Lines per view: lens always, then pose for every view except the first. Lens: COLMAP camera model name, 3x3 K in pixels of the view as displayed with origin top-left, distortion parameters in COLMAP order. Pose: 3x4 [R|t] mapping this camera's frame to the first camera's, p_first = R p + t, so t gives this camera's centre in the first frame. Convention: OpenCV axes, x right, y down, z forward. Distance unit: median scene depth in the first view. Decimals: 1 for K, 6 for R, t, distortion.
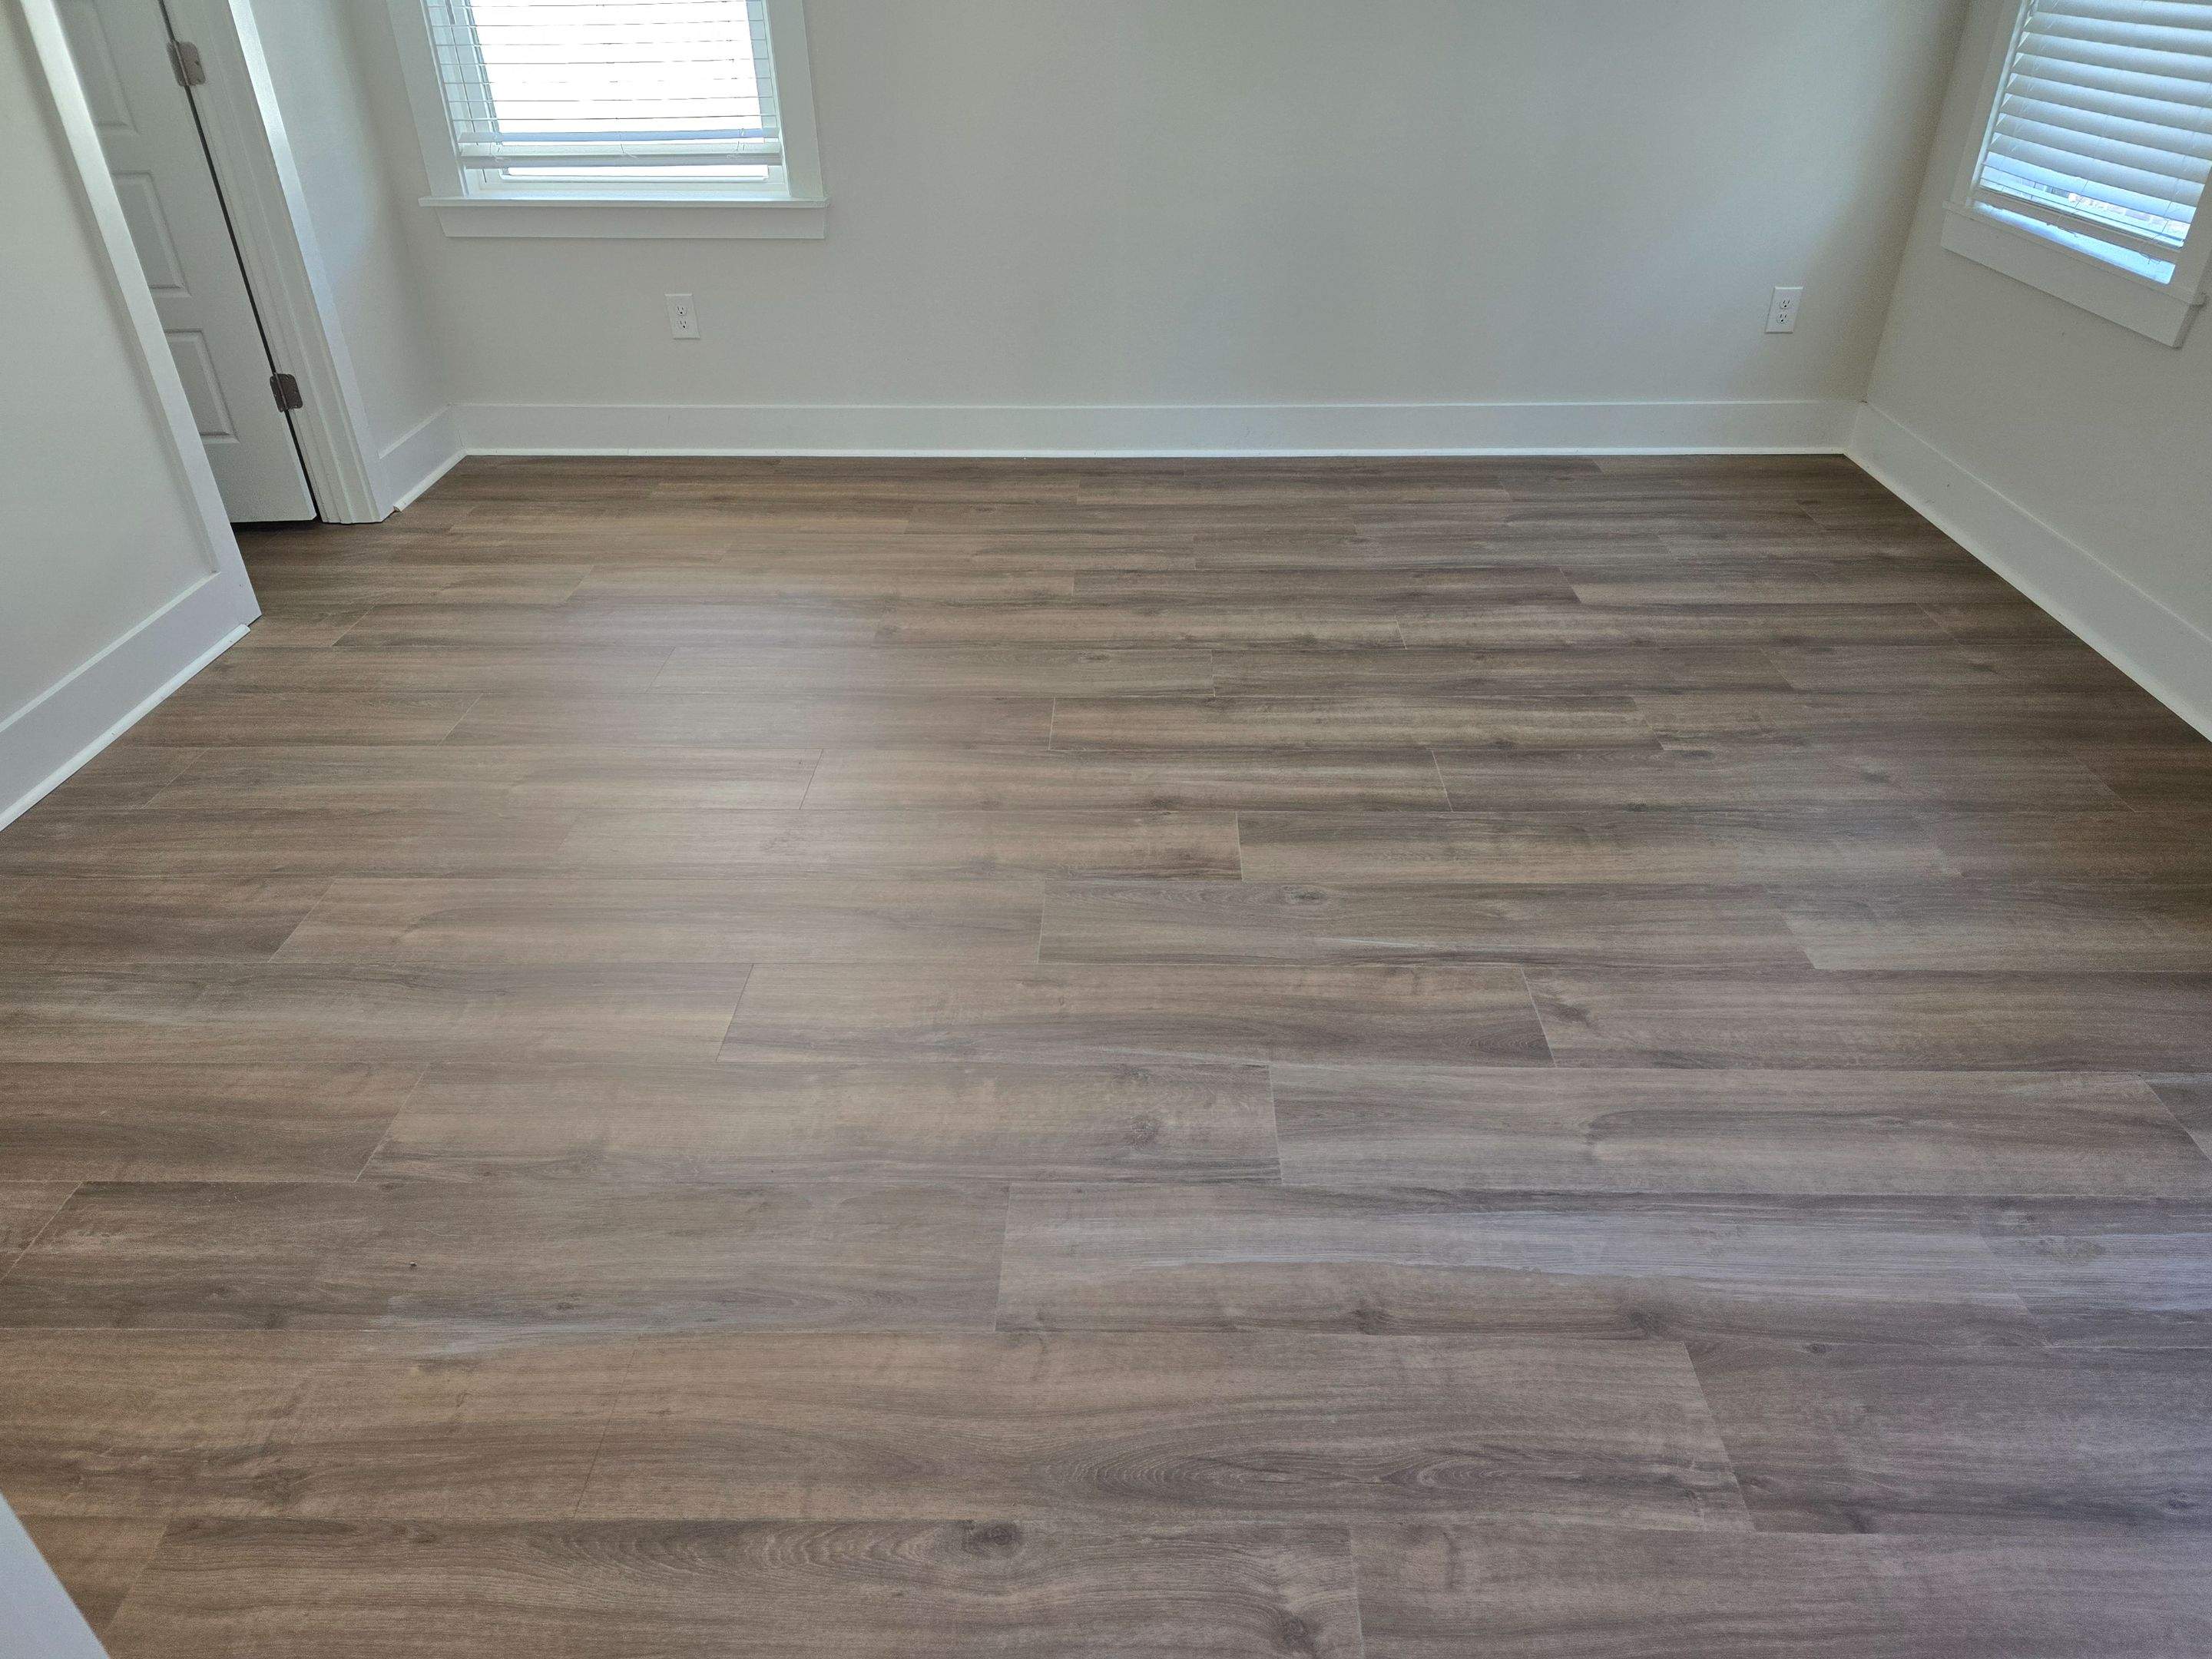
lens RADIAL K [[1467.0, 0, 1144.8], [0, 1467.0, 809.1], [0, 0, 1]] dist [0.043771, -0.029445]
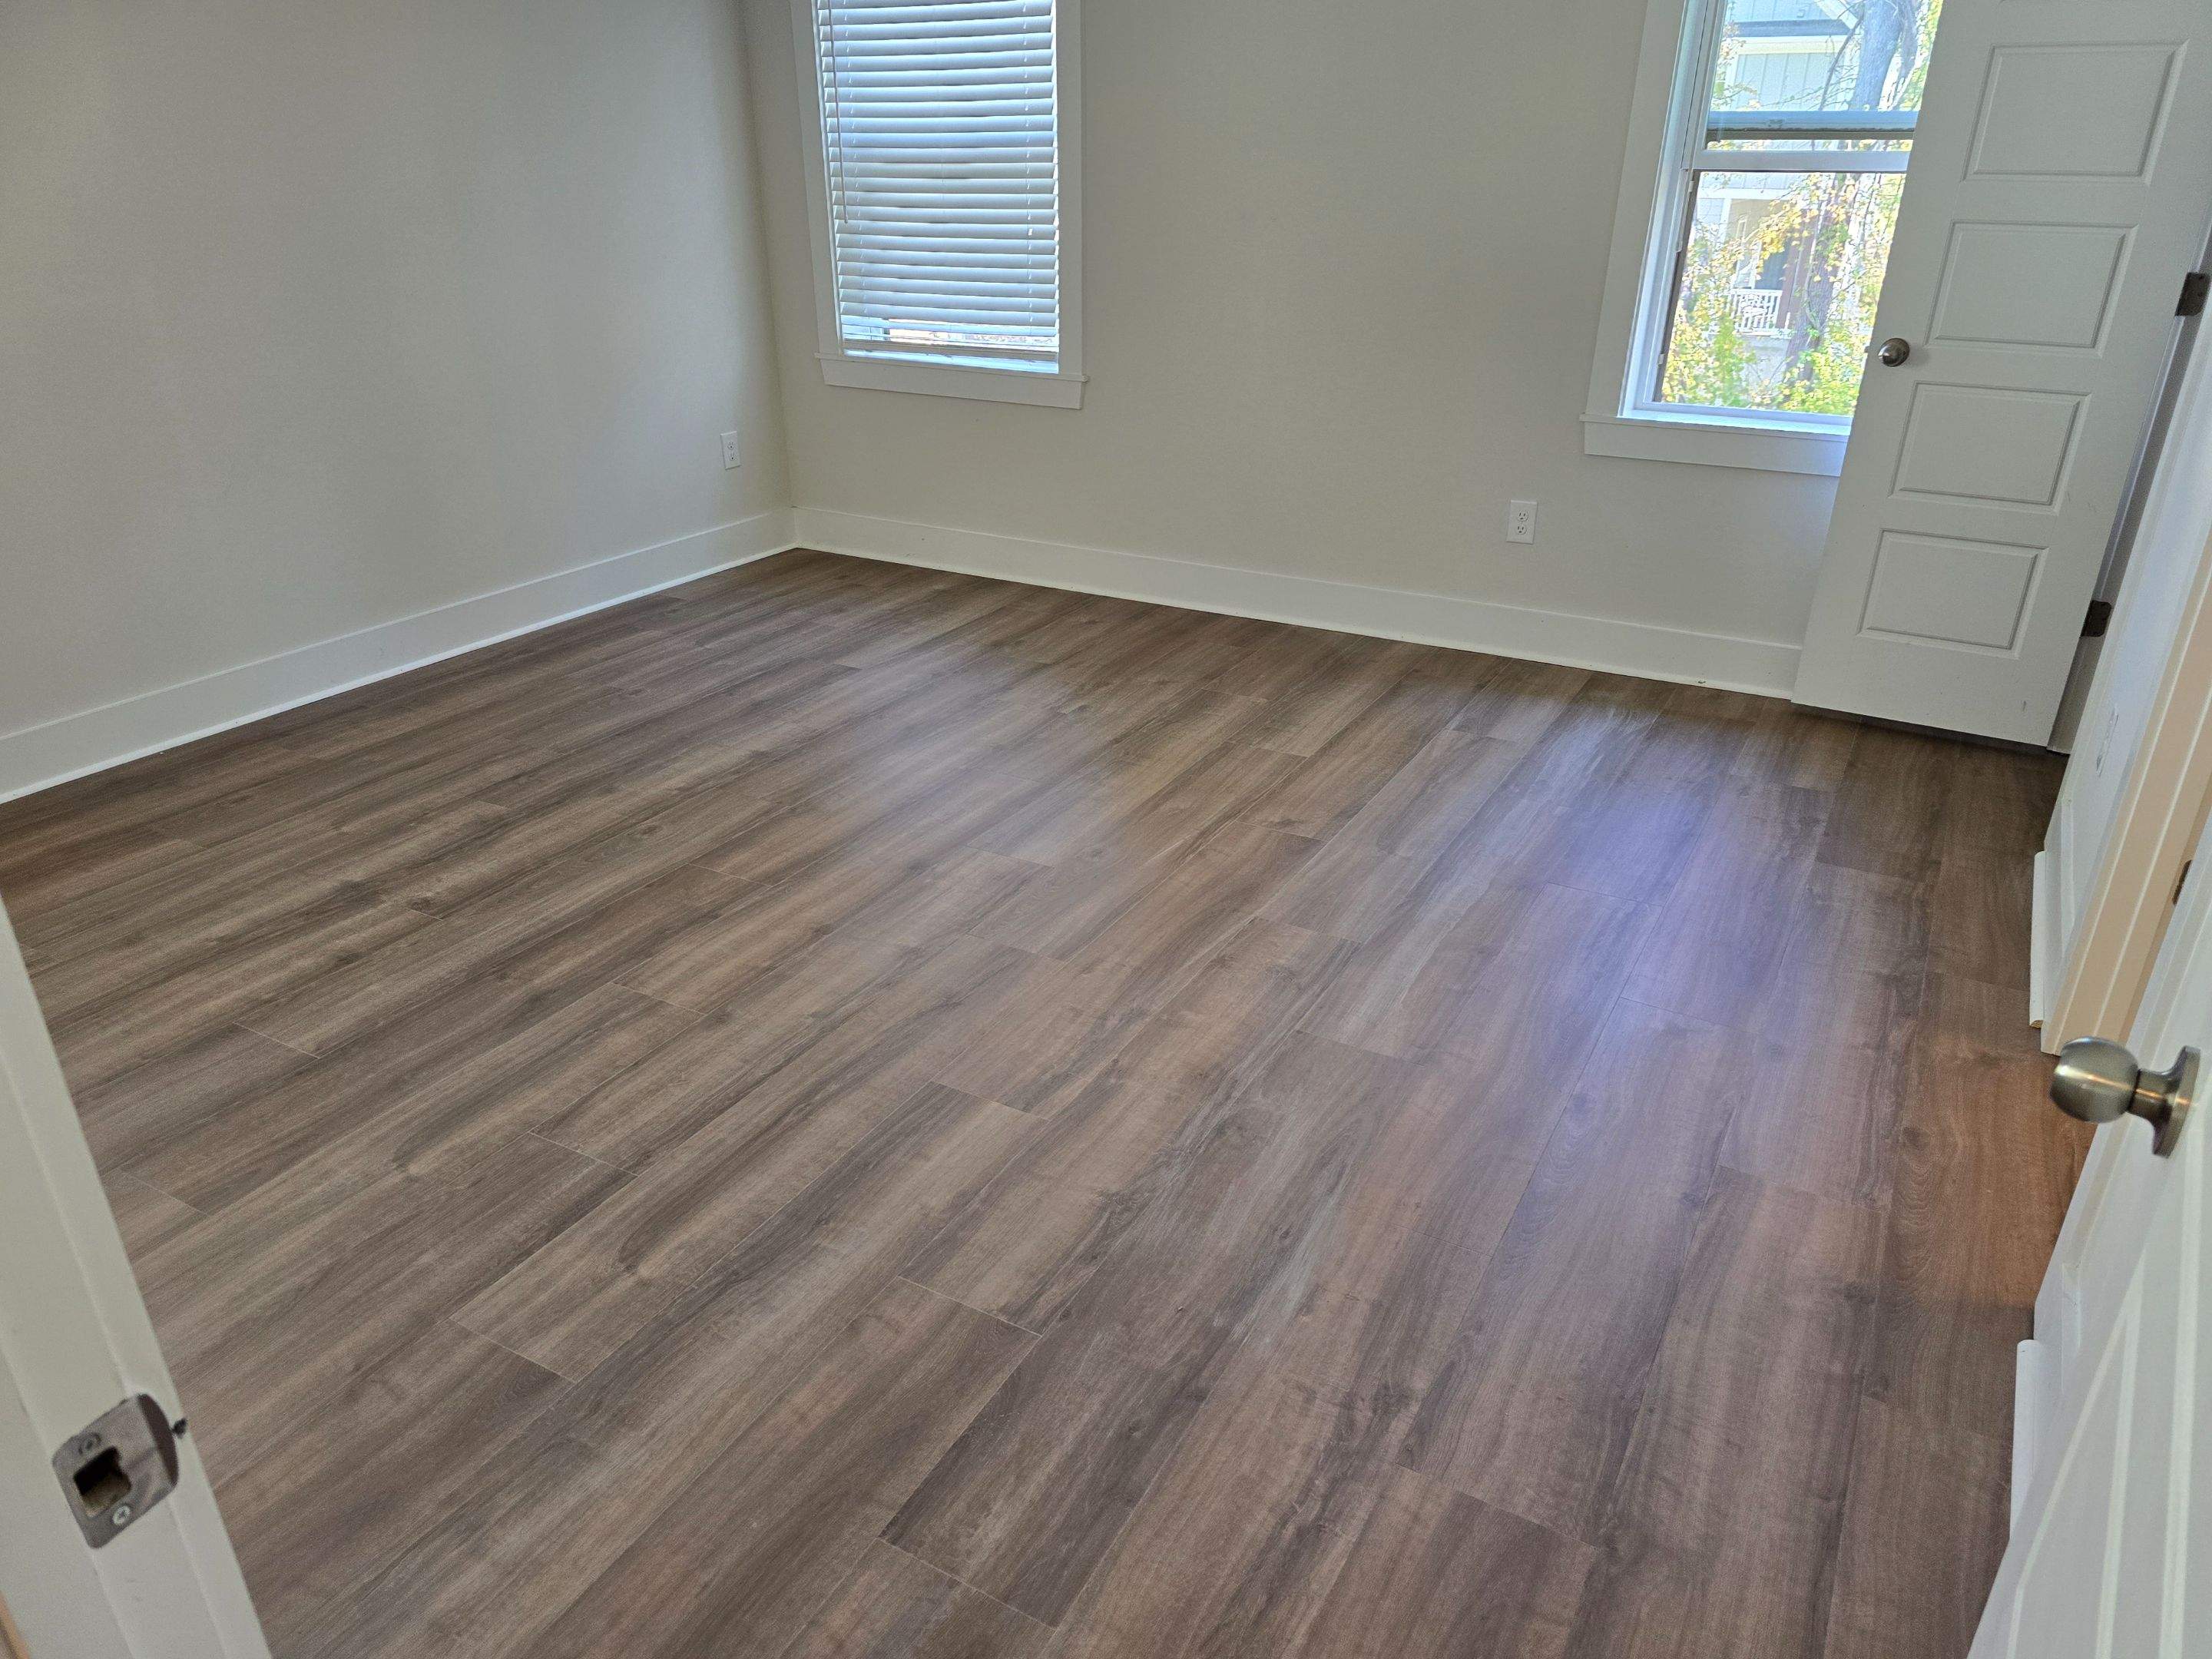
lens RADIAL K [[1467.0, 0, 1098.3], [0, 1467.0, 826.5], [0, 0, 1]] dist [0.043771, -0.029445]
pose [[0.480713, -0.359378, 0.799851, -0.681447], [0.448360, 0.884639, 0.128008, -0.094495], [-0.753583, 0.297086, 0.586389, 0.162202]]
